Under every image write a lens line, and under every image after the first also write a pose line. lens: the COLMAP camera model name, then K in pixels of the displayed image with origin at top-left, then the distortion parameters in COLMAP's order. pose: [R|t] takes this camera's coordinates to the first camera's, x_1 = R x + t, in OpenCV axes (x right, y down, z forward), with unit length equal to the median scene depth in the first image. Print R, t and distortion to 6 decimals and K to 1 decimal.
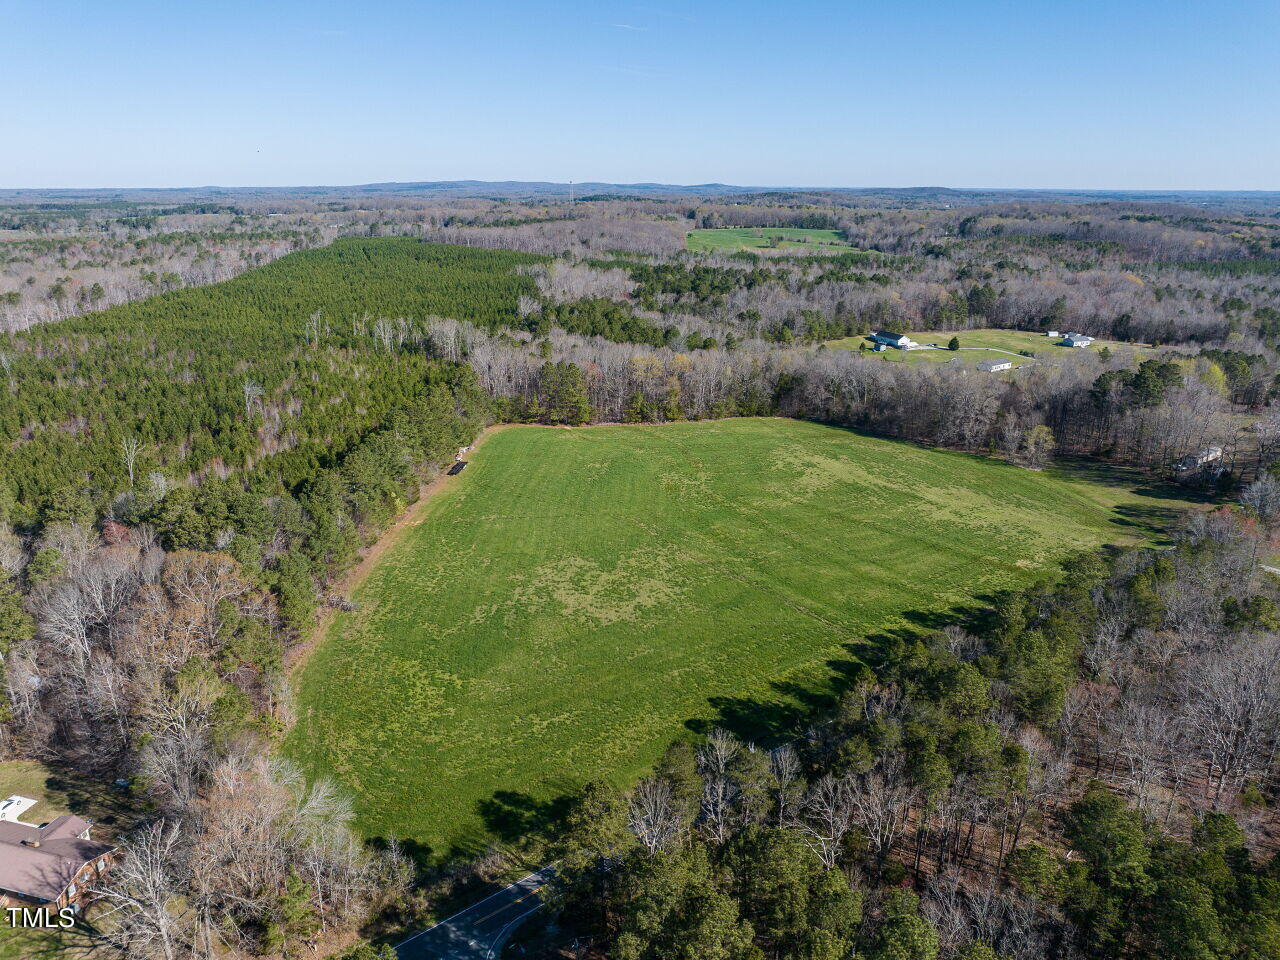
lens RADIAL K [[902.8, 0, 643.0], [0, 902.8, 476.4], [0, 0, 1]] dist [-0.036199, -0.002226]
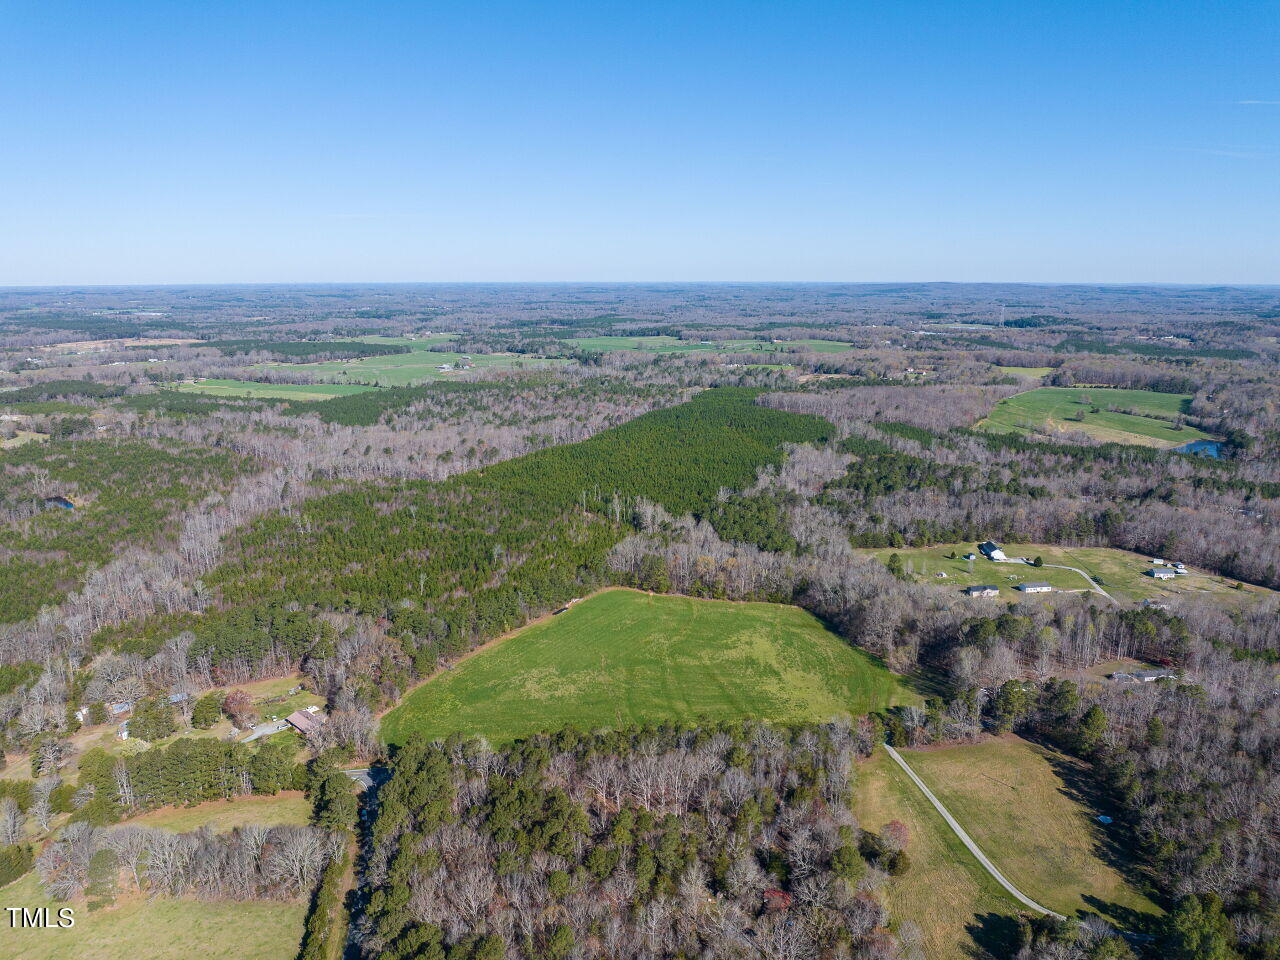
lens RADIAL K [[909.6, 0, 642.4], [0, 909.6, 476.4], [0, 0, 1]] dist [-0.028080, -0.008411]
pose [[0.873118, 0.099939, -0.477155, 0.745173], [-0.146413, 0.987334, -0.061117, -0.176973], [0.465003, 0.123224, 0.876692, -0.581262]]
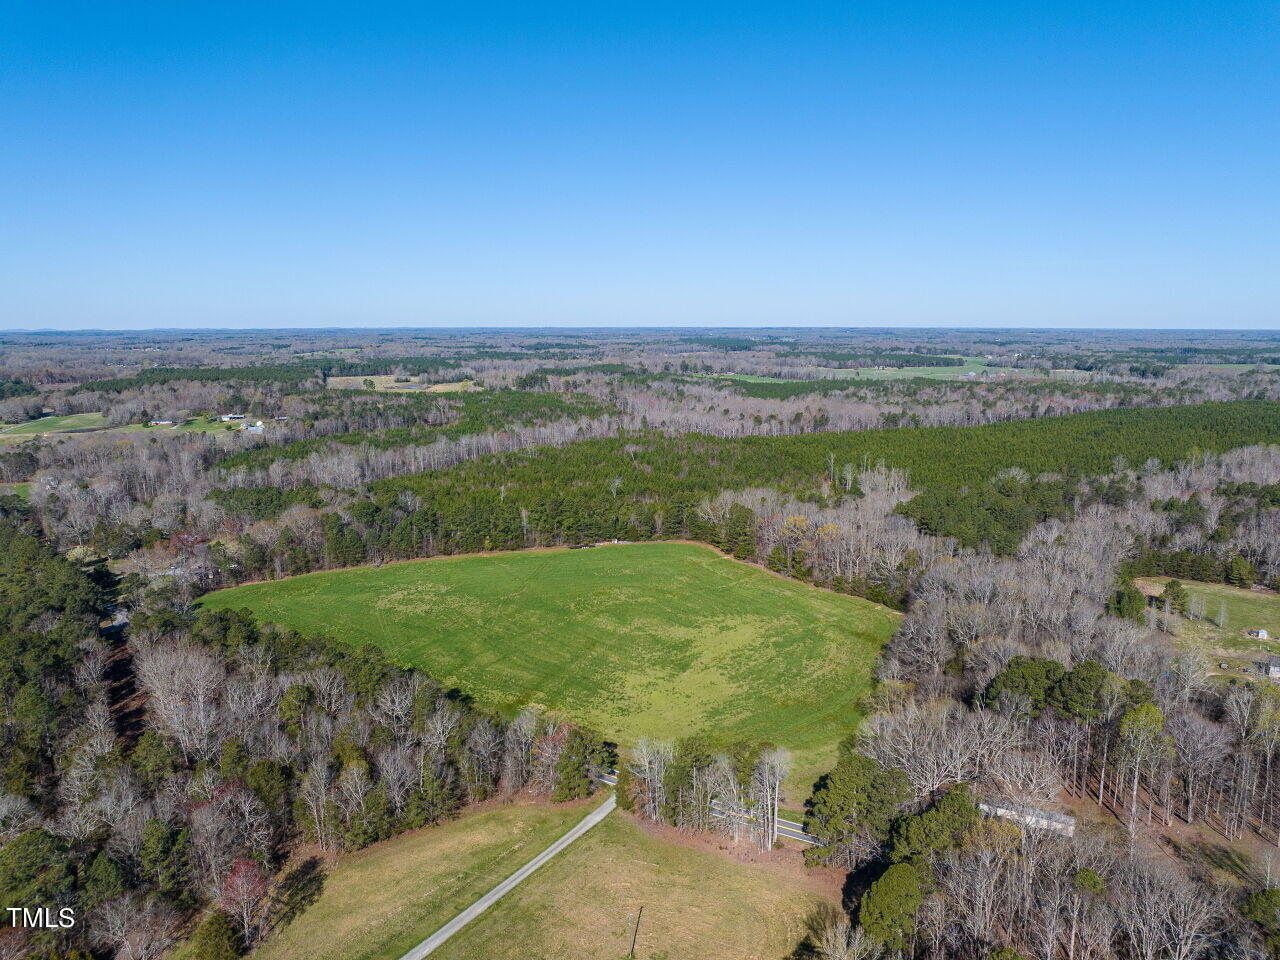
lens RADIAL K [[901.6, 0, 642.3], [0, 901.6, 473.3], [0, 0, 1]] dist [-0.041895, 0.010030]
pose [[0.336389, 0.149048, -0.929853, 1.065048], [-0.288848, 0.956132, 0.048765, -0.202606], [0.896331, 0.252182, 0.364685, 0.446039]]
